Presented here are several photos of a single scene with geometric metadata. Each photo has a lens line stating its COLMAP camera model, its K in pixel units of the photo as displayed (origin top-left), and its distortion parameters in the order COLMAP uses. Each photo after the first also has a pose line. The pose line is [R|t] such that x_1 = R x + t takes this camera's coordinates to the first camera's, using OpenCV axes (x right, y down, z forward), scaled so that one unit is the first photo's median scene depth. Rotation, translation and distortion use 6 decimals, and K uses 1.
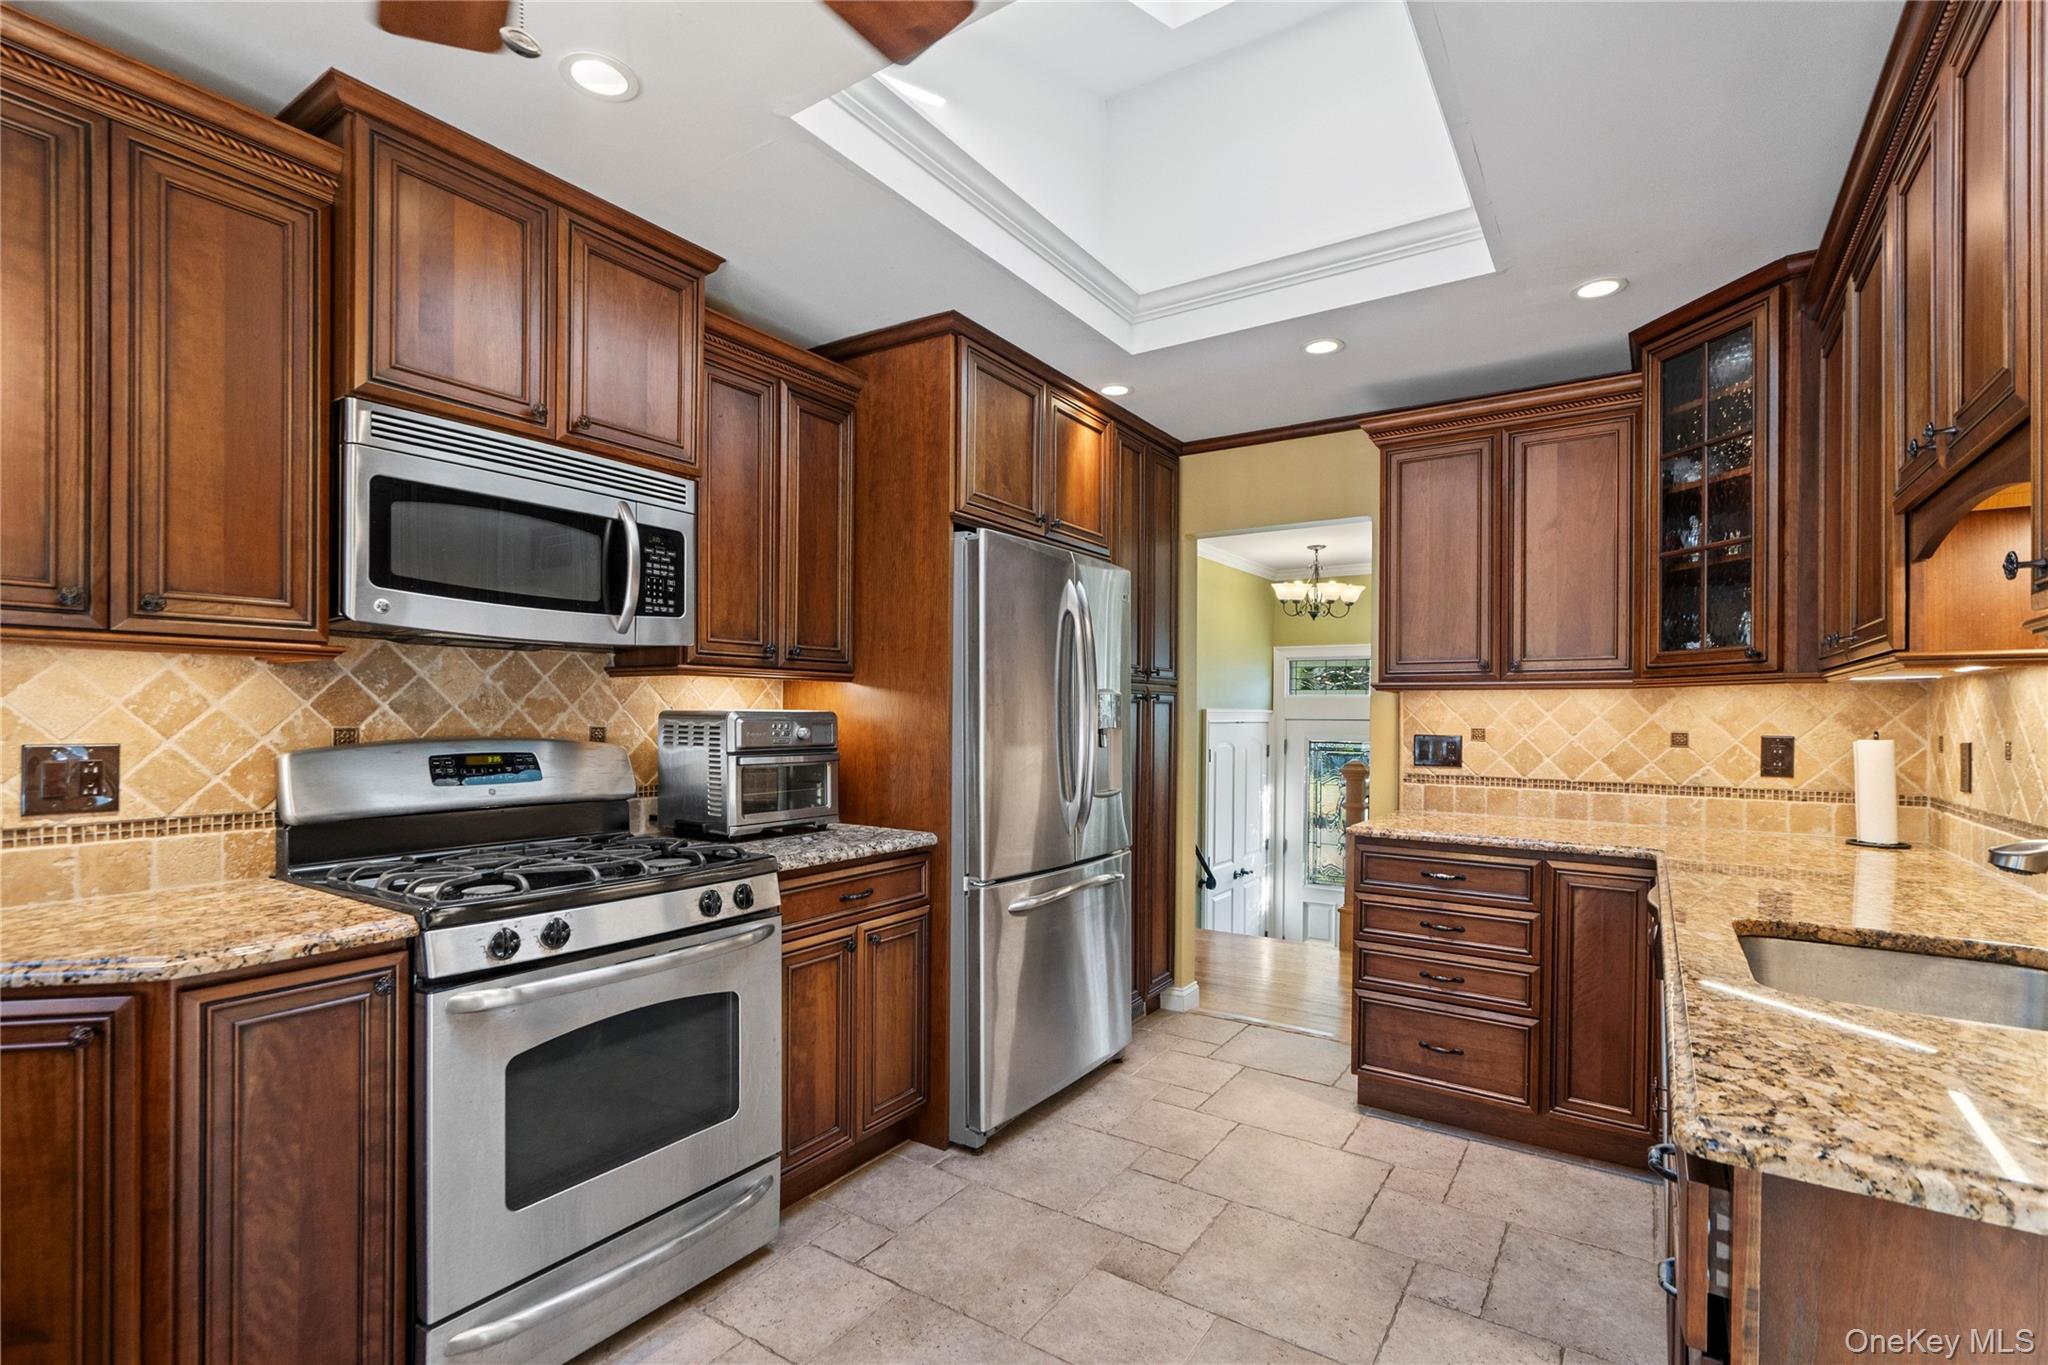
lens RADIAL K [[946.1, 0, 1027.4], [0, 946.1, 713.0], [0, 0, 1]] dist [-0.000169, 0.000540]
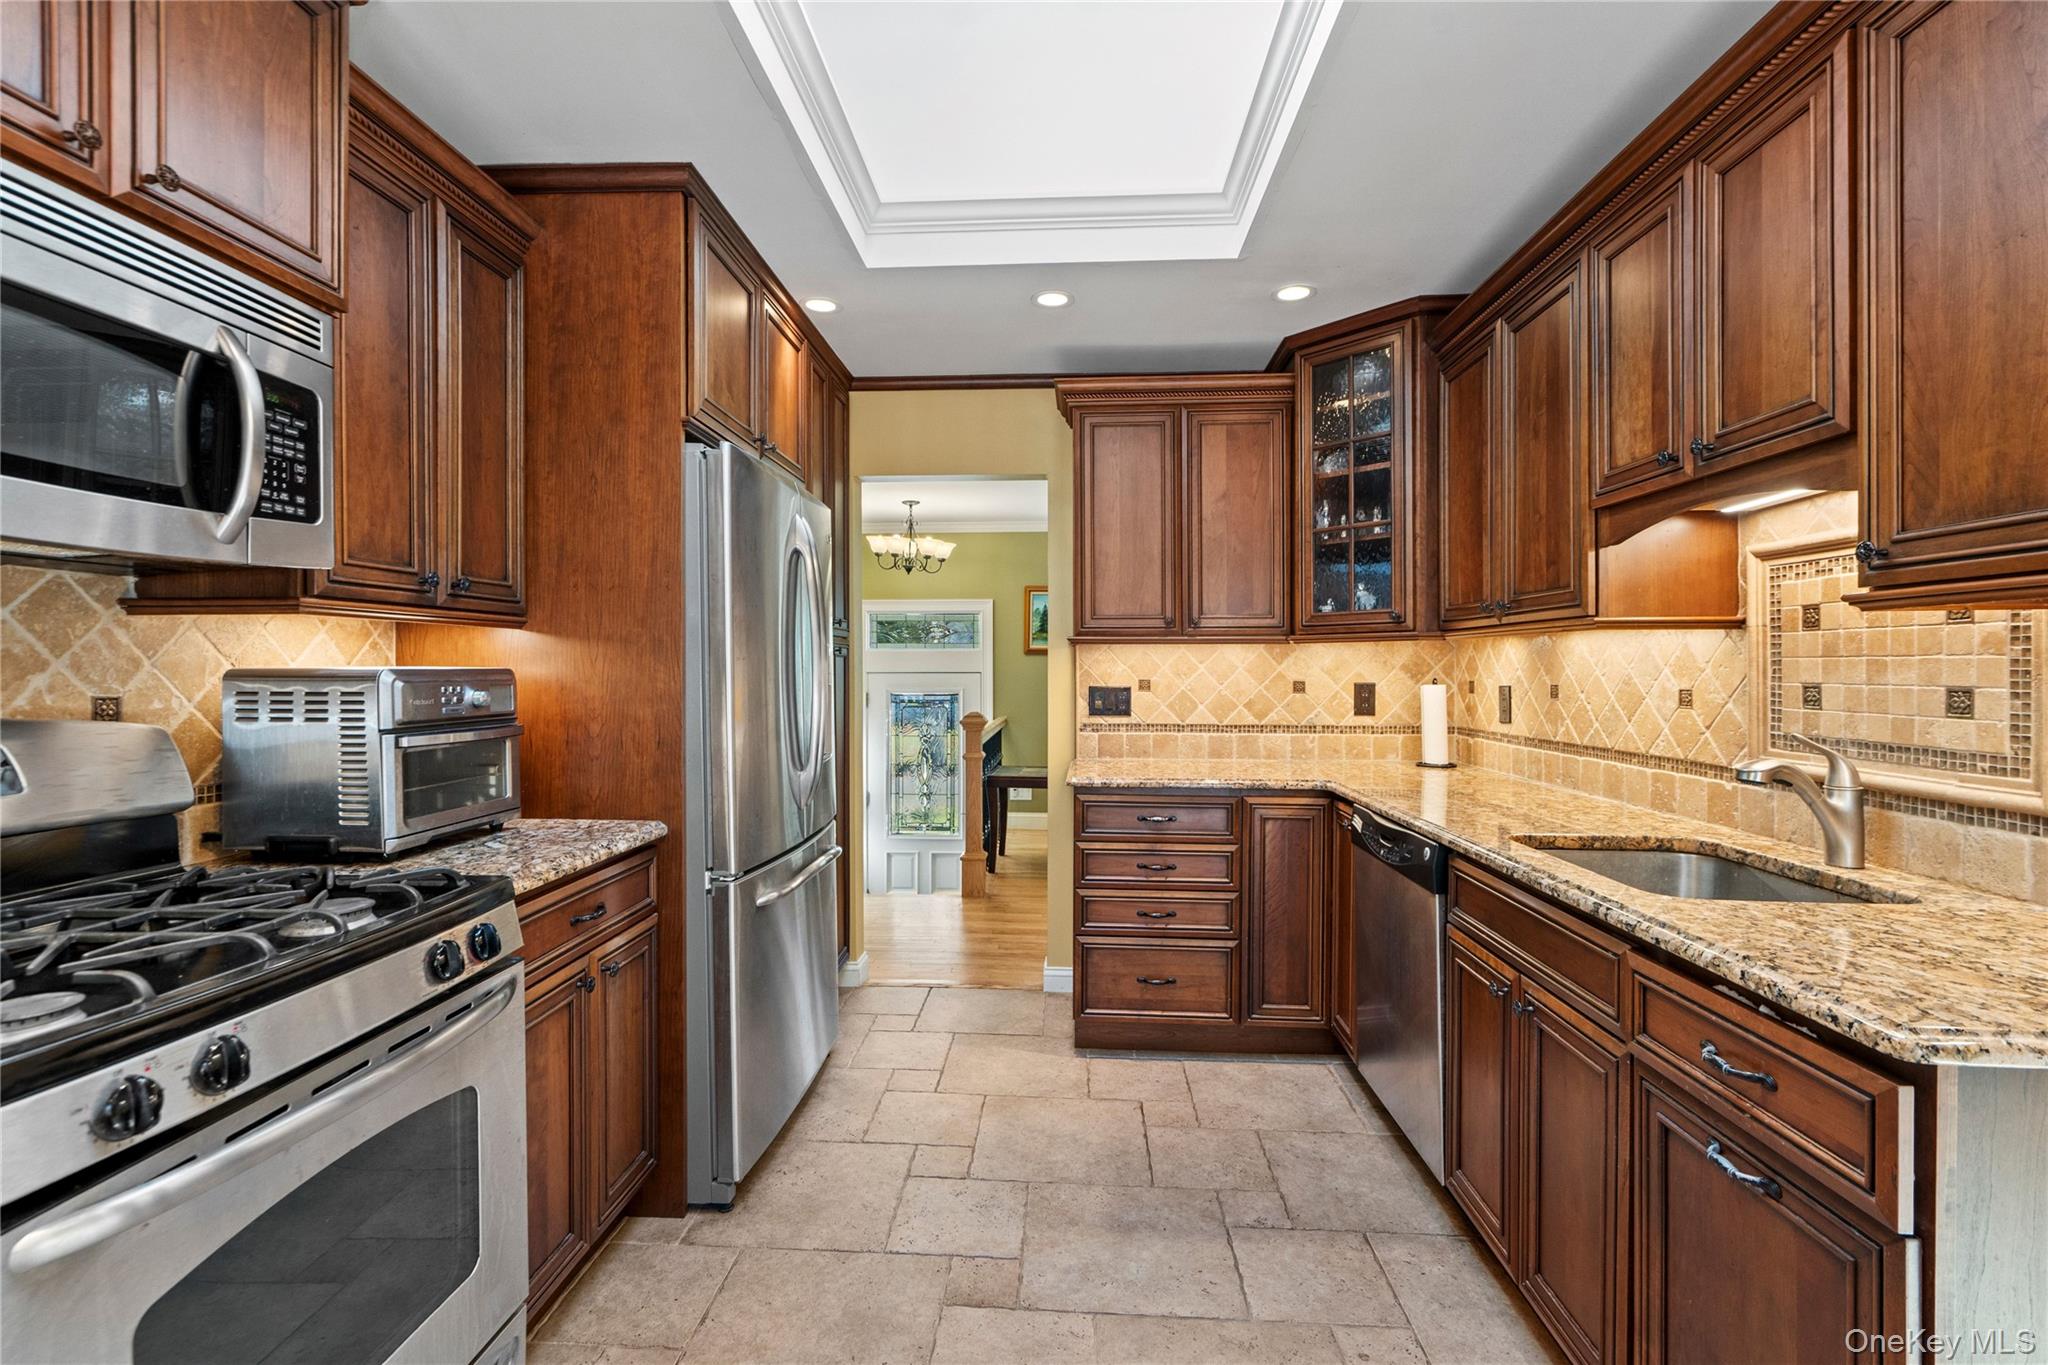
lens RADIAL K [[933.5, 0, 1015.6], [0, 933.5, 671.1], [0, 0, 1]] dist [-0.001386, 0.000158]
pose [[0.865627, -0.008467, 0.500617, -0.229905], [0.005724, 0.999959, 0.007016, -0.002281], [-0.500656, -0.003208, 0.865640, 0.176065]]
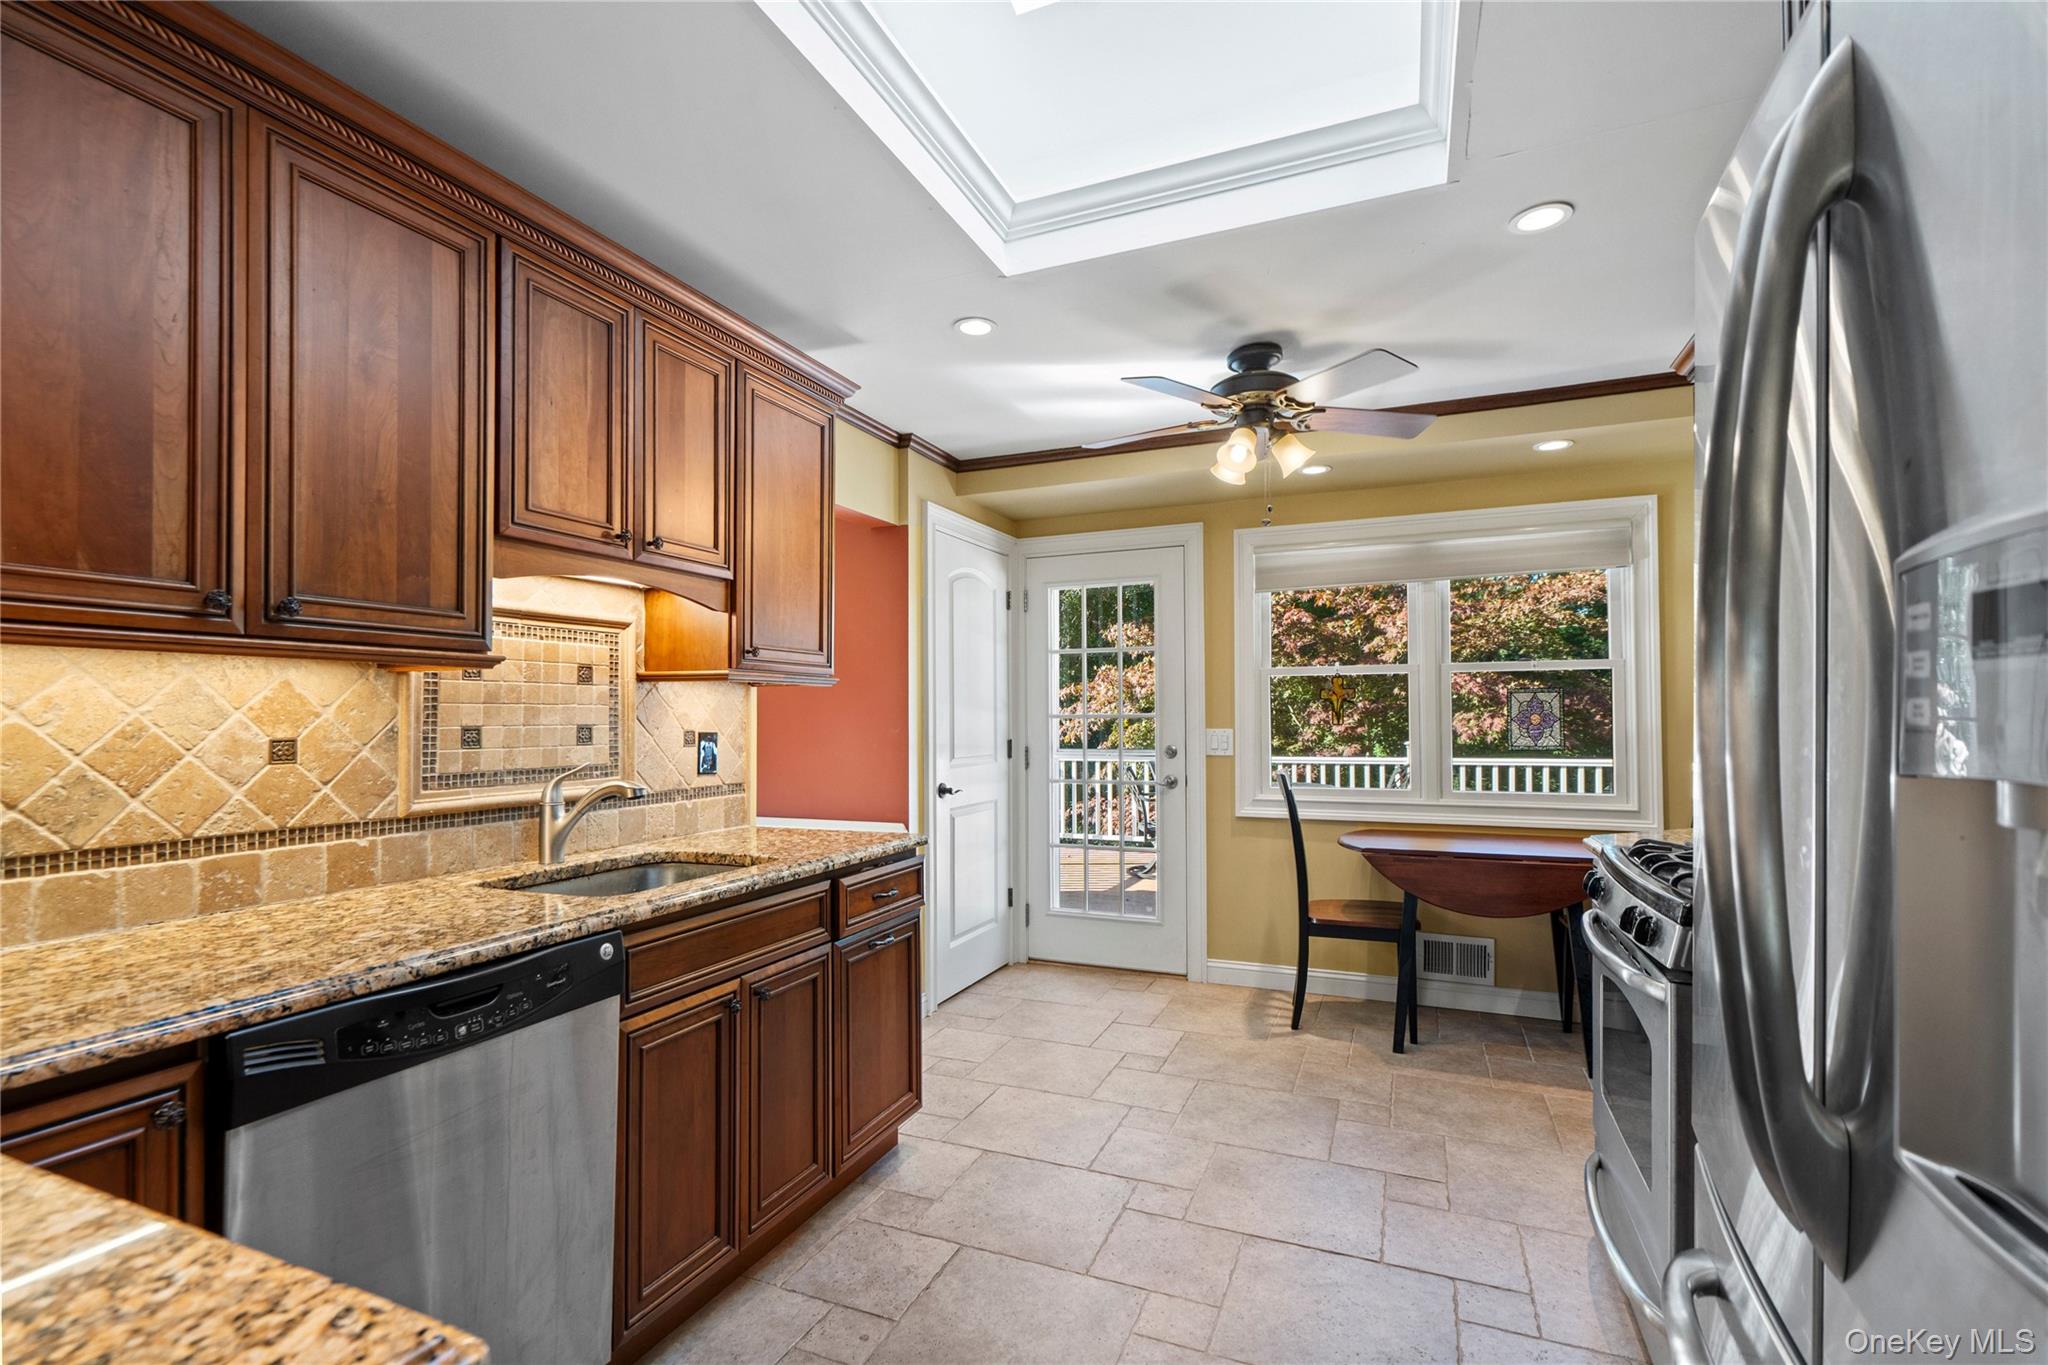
lens RADIAL K [[933.5, 0, 1015.6], [0, 933.5, 671.1], [0, 0, 1]] dist [-0.001386, 0.000158]
pose [[-0.982977, -0.020512, -0.182582, 0.689462], [-0.012610, 0.998937, -0.044340, -0.002794], [0.183297, -0.041283, -0.982190, 2.143442]]
